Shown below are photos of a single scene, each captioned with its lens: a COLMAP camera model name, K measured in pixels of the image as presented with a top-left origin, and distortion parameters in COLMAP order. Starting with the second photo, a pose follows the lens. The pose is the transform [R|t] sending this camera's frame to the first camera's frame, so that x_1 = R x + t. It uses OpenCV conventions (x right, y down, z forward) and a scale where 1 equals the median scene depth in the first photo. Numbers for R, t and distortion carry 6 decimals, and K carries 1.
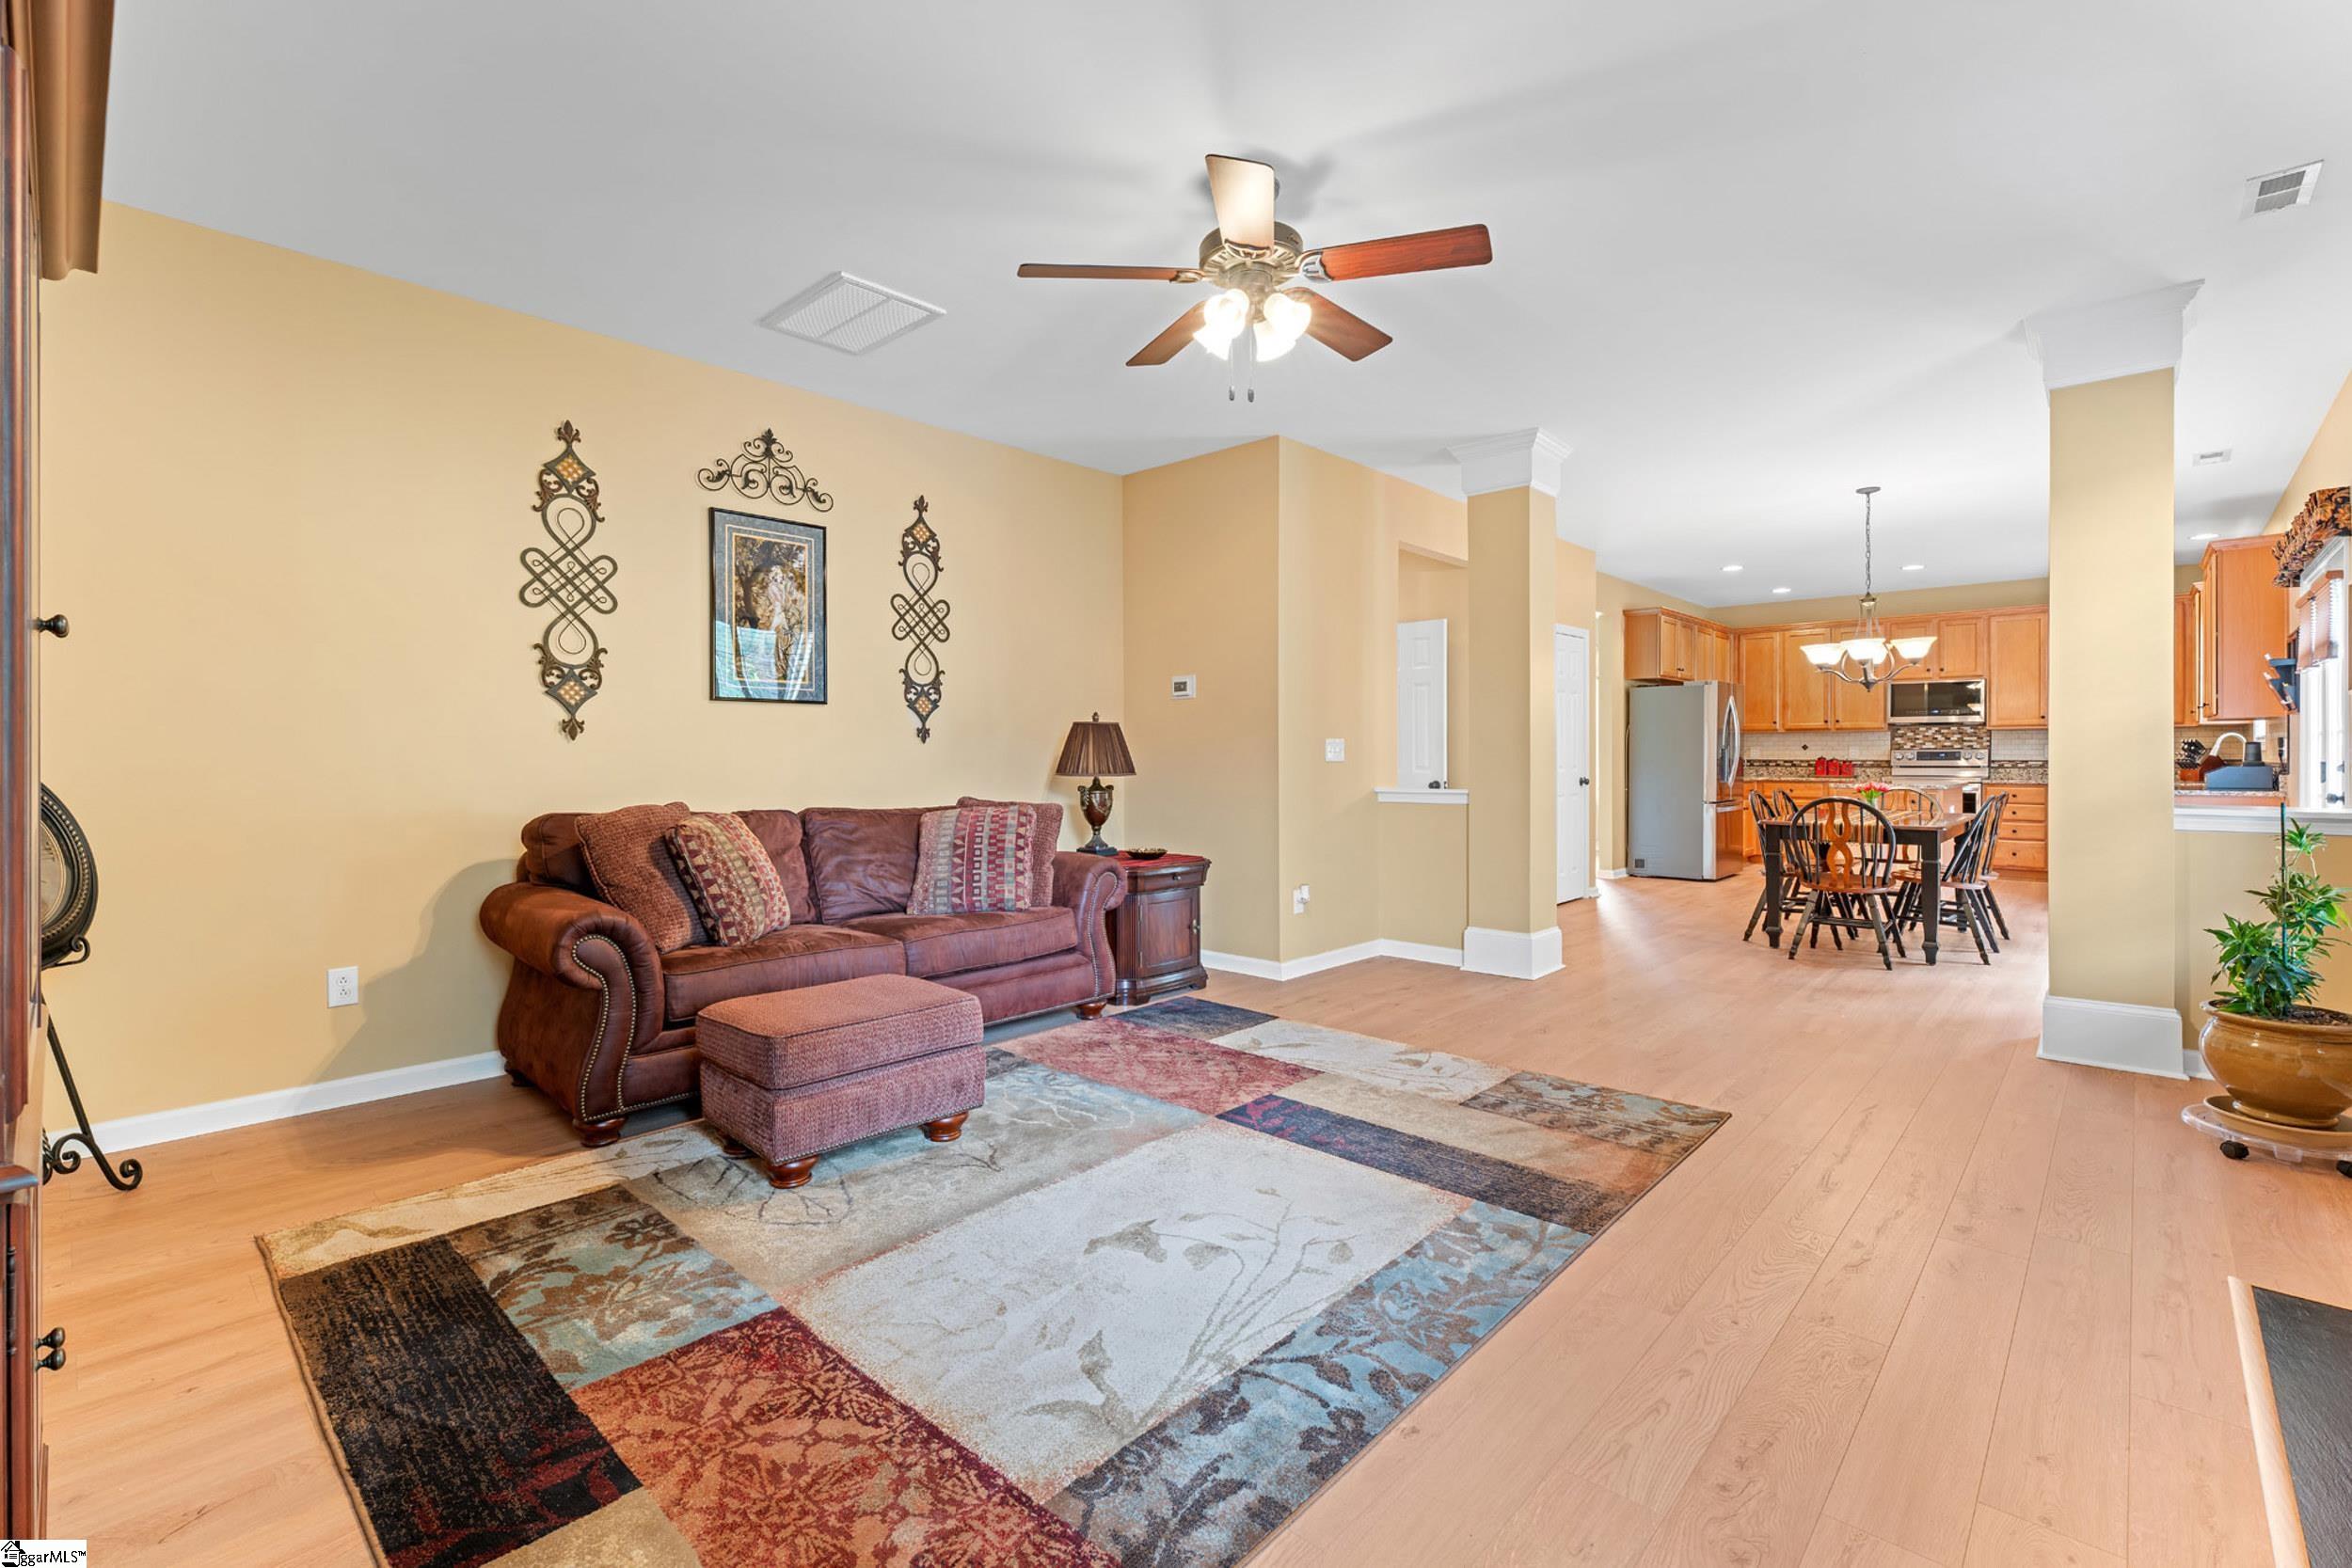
lens RADIAL K [[1046.7, 0, 1169.7], [0, 1046.7, 759.2], [0, 0, 1]] dist [-0.004592, -0.000399]
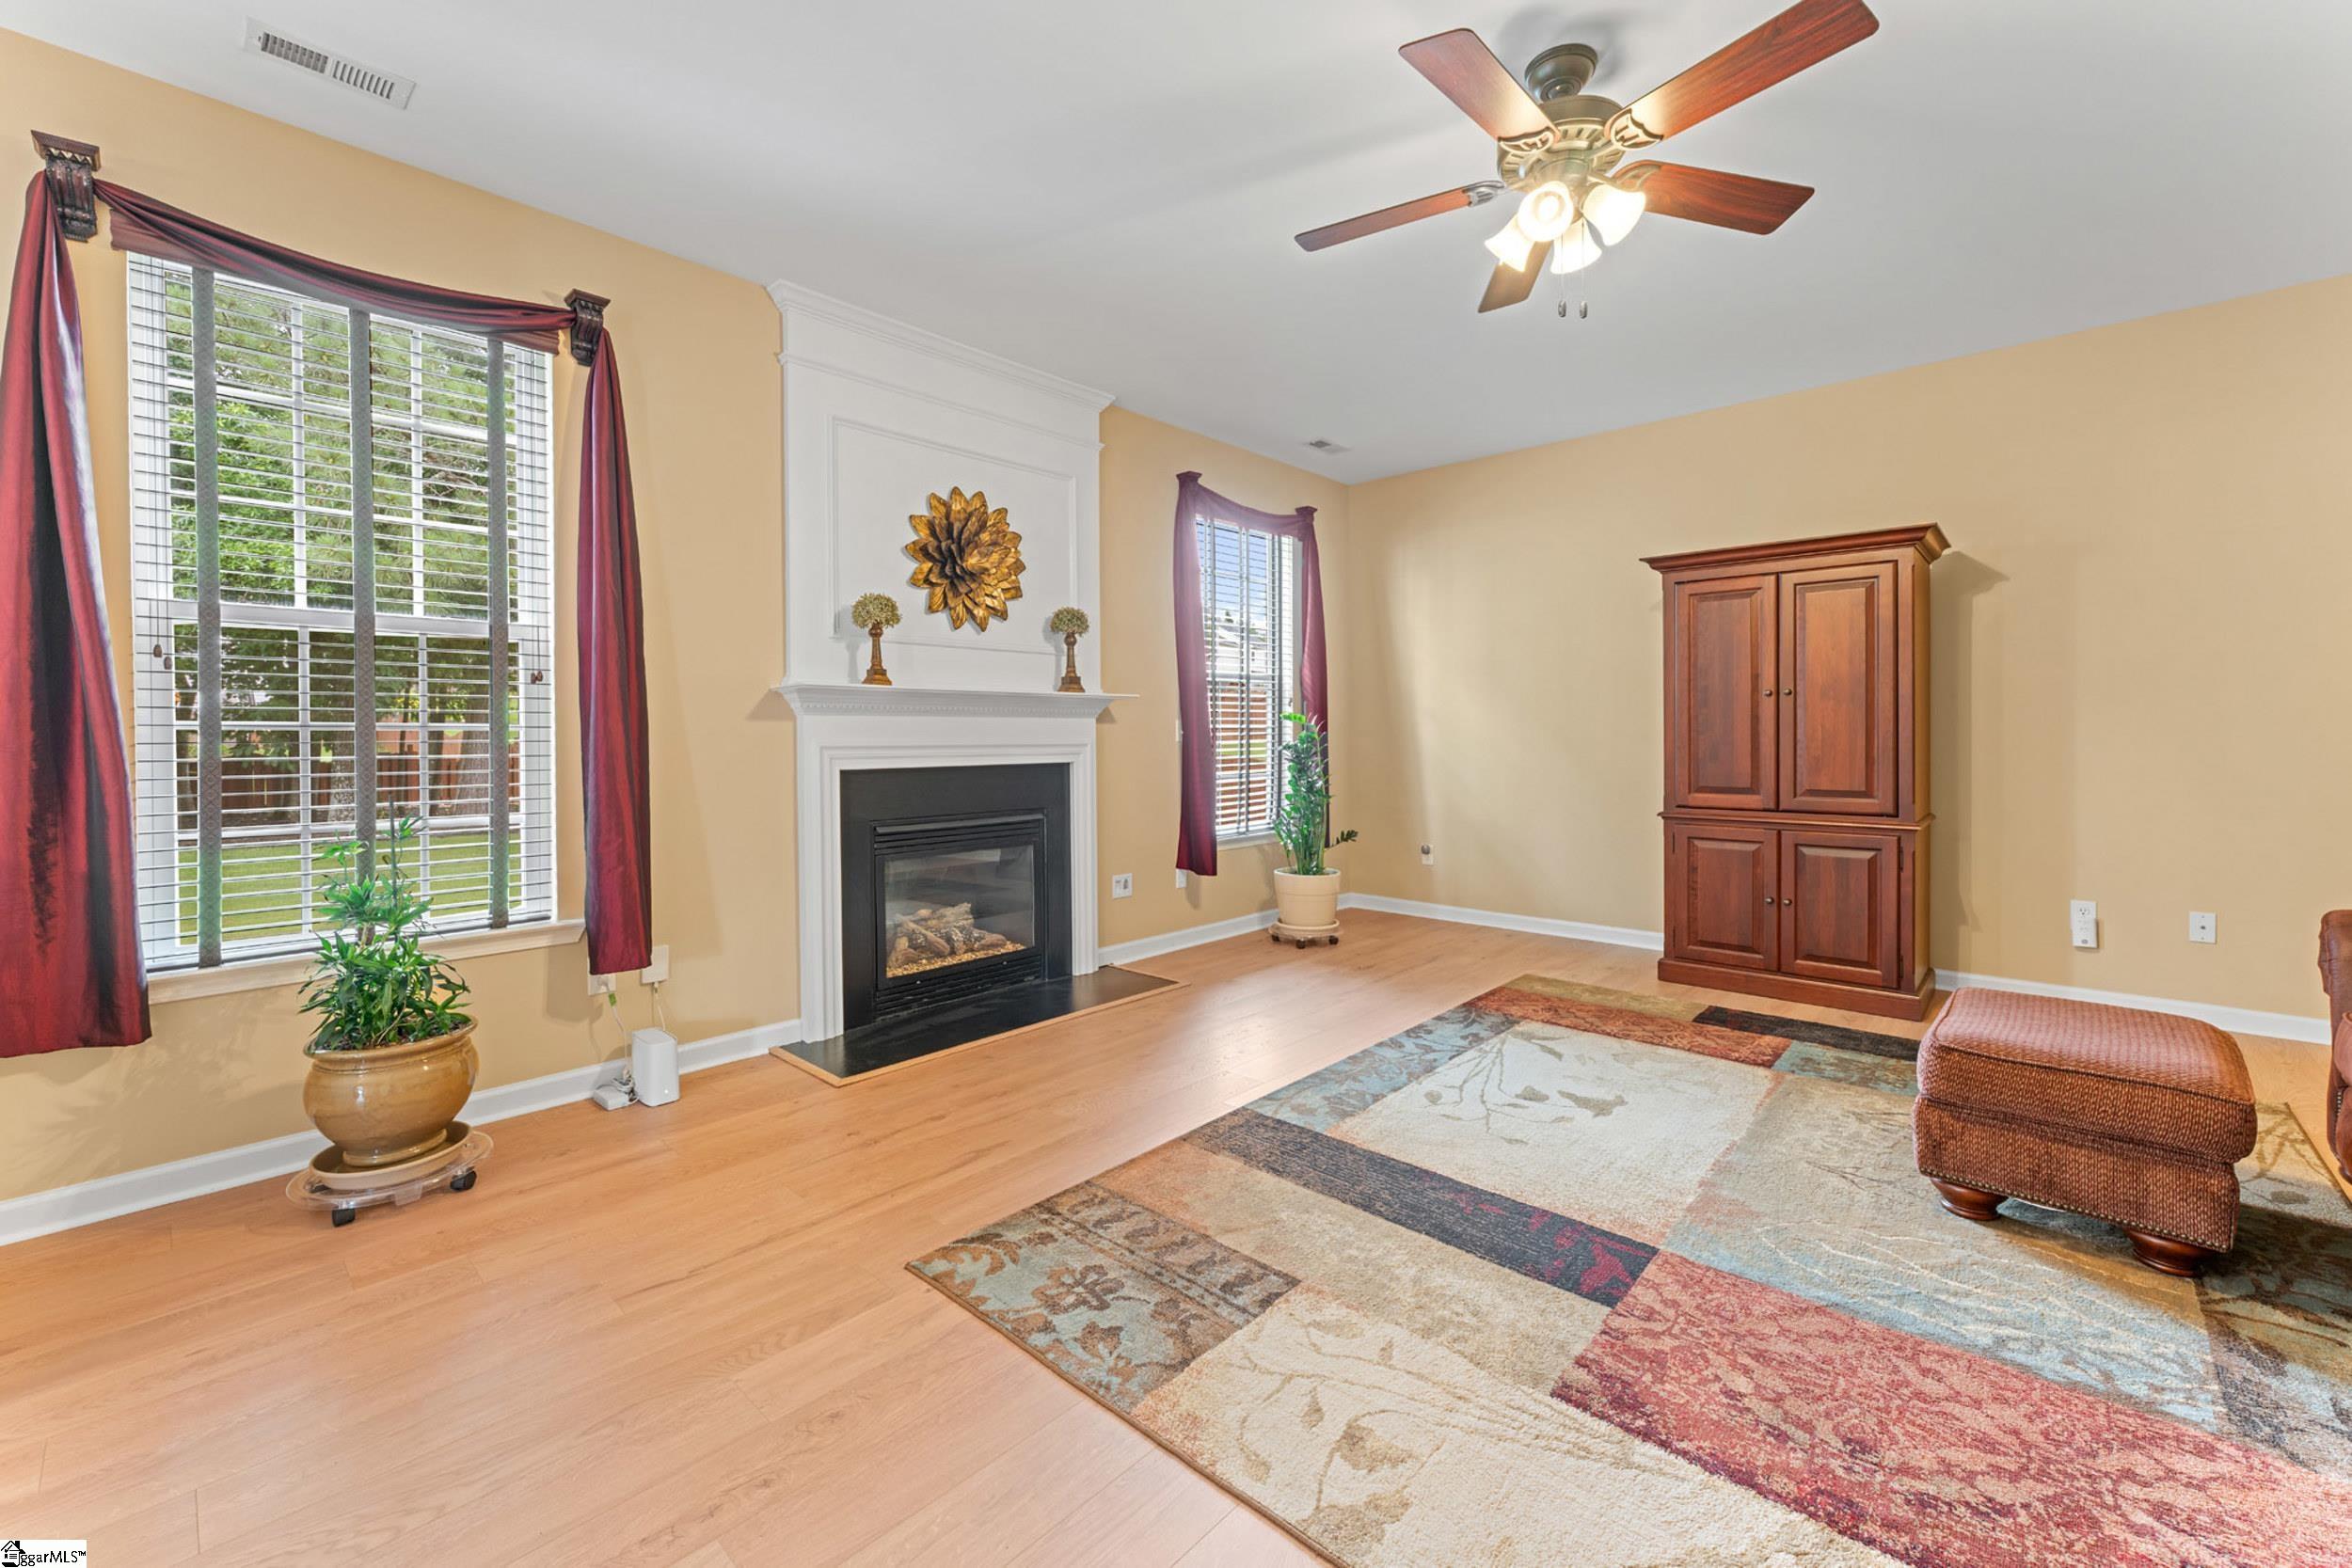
lens RADIAL K [[944.8, 0, 1168.1], [0, 944.8, 745.9], [0, 0, 1]] dist [-0.000781, 0.000023]
pose [[-0.999911, 0.008463, 0.010357, 0.330922], [0.008623, 0.999843, 0.015498, -0.006848], [-0.010224, 0.015585, -0.999826, 1.492422]]
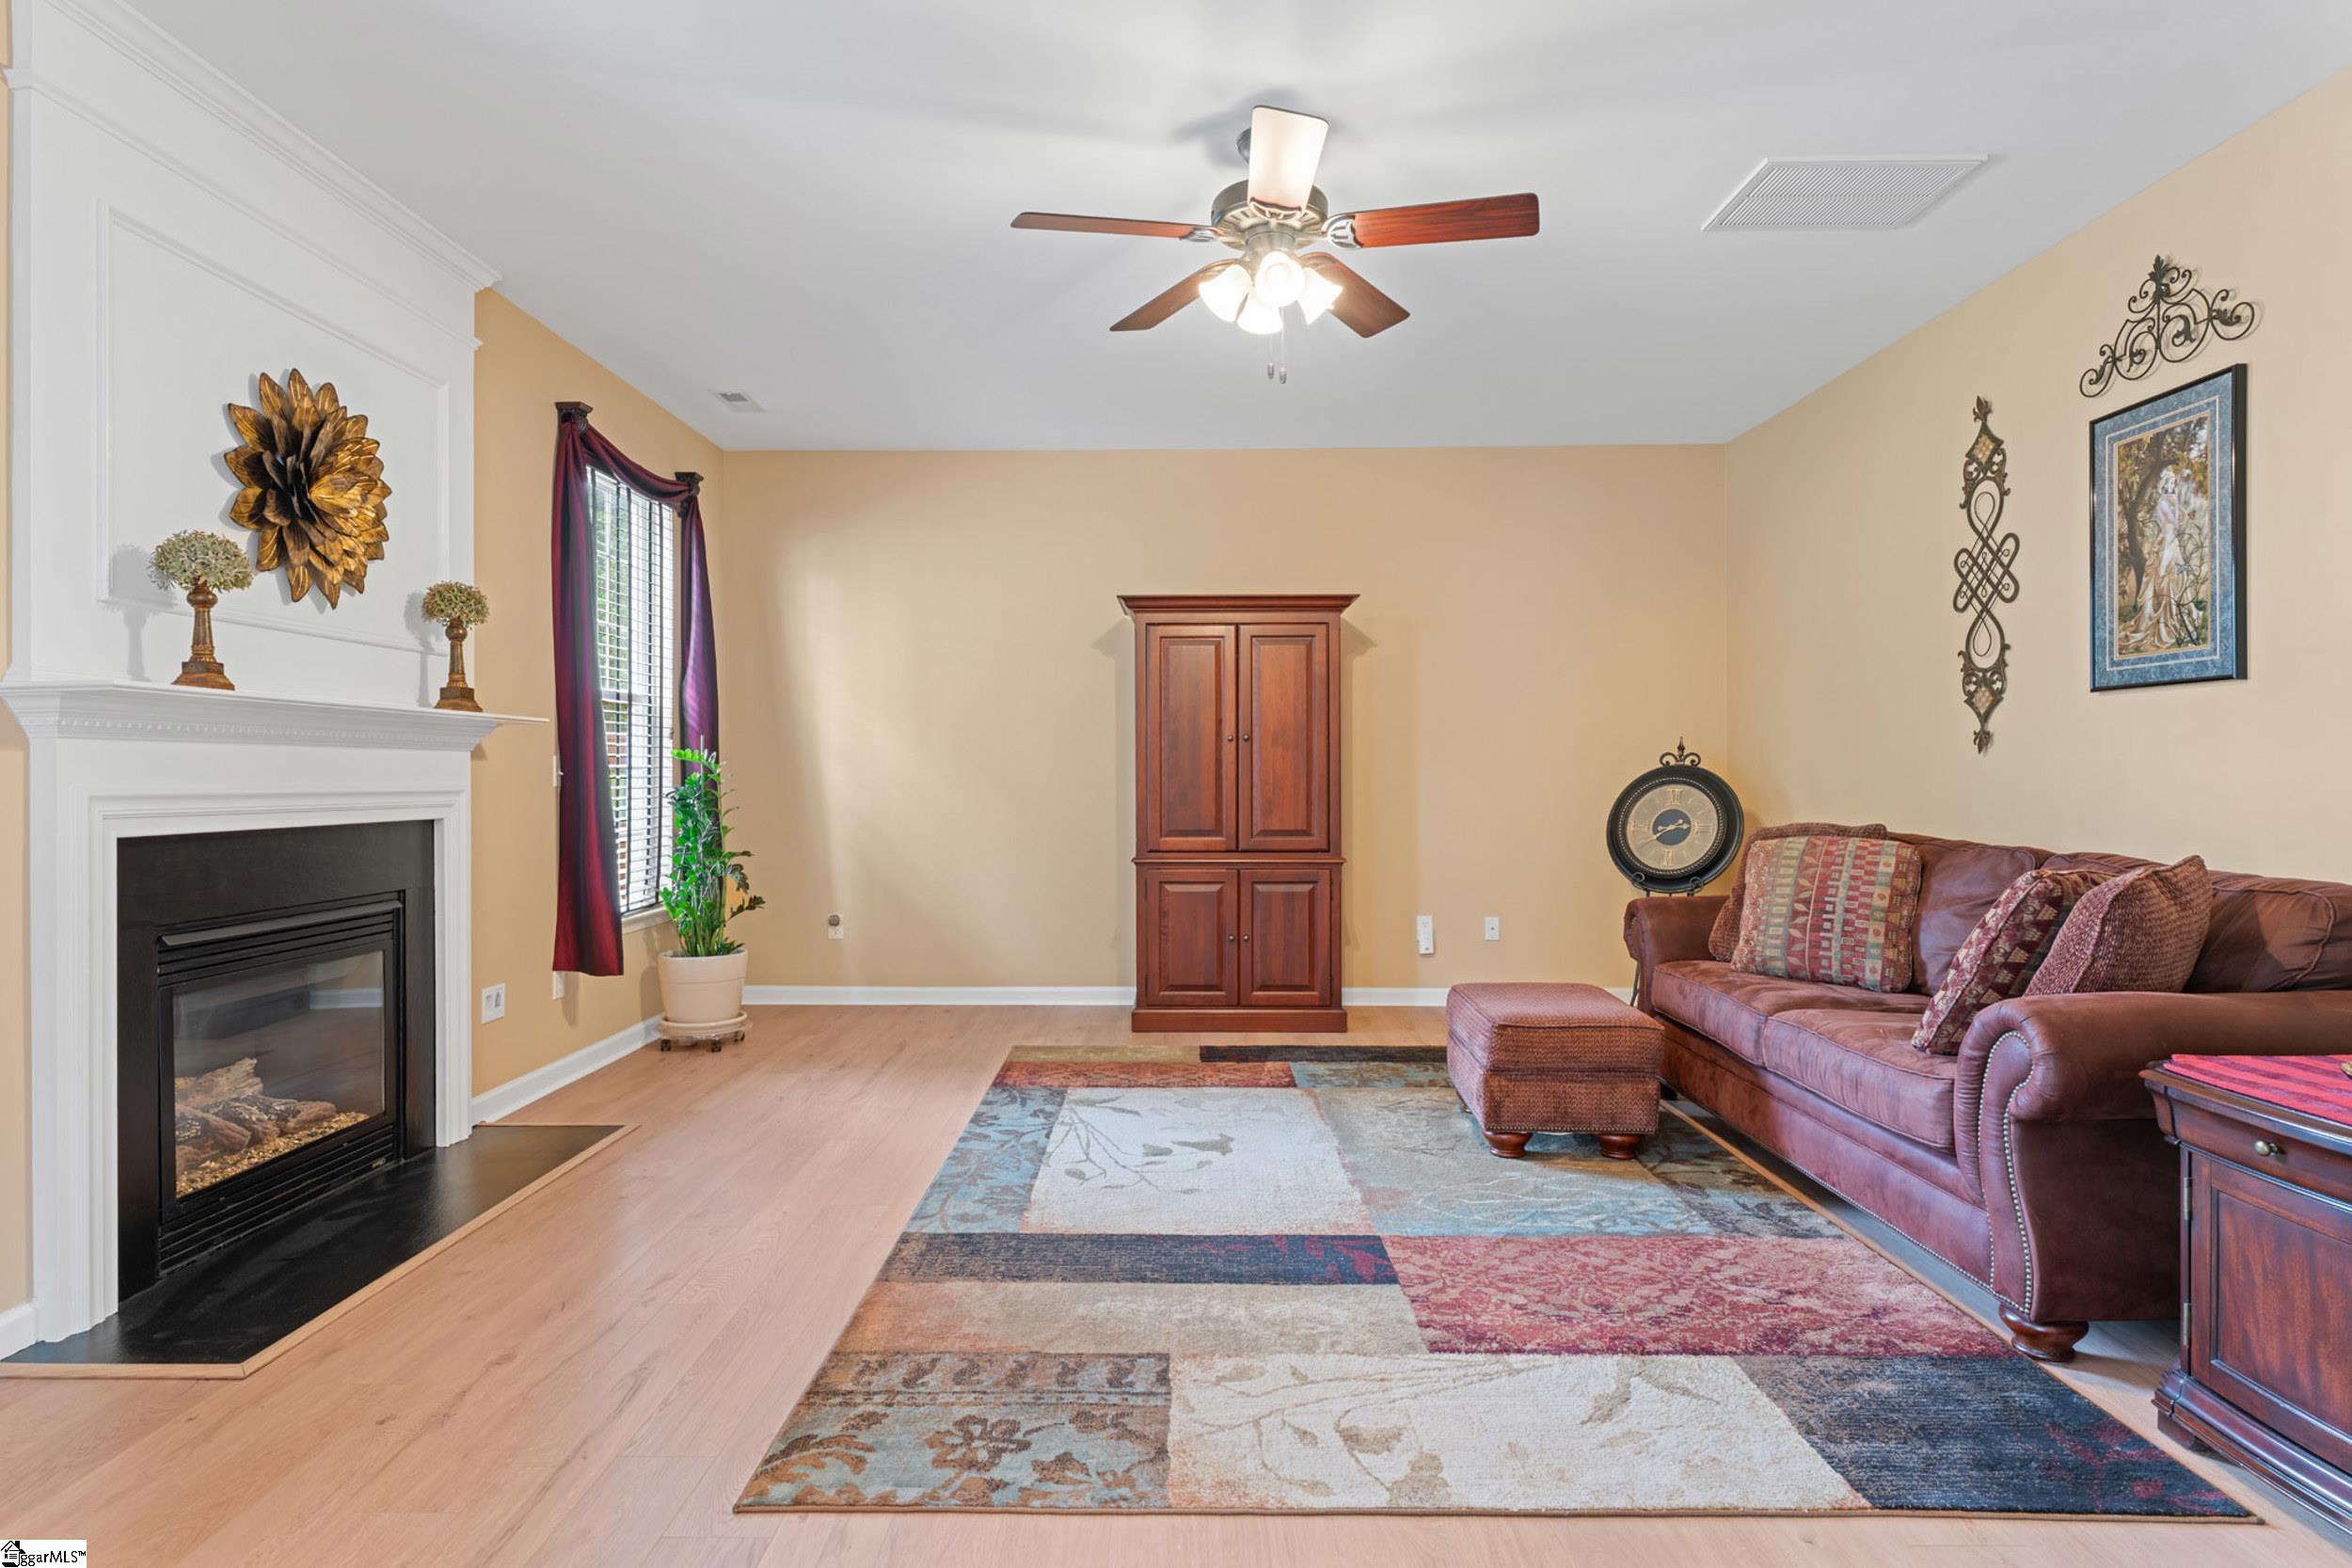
lens RADIAL K [[1245.0, 0, 1151.8], [0, 1245.0, 777.0], [0, 0, 1]] dist [0.000195, -0.000432]
pose [[-0.752881, 0.006019, -0.658129, 0.716784], [0.003054, 0.999979, 0.005652, -0.007105], [0.658149, 0.002245, -0.752884, 1.455618]]
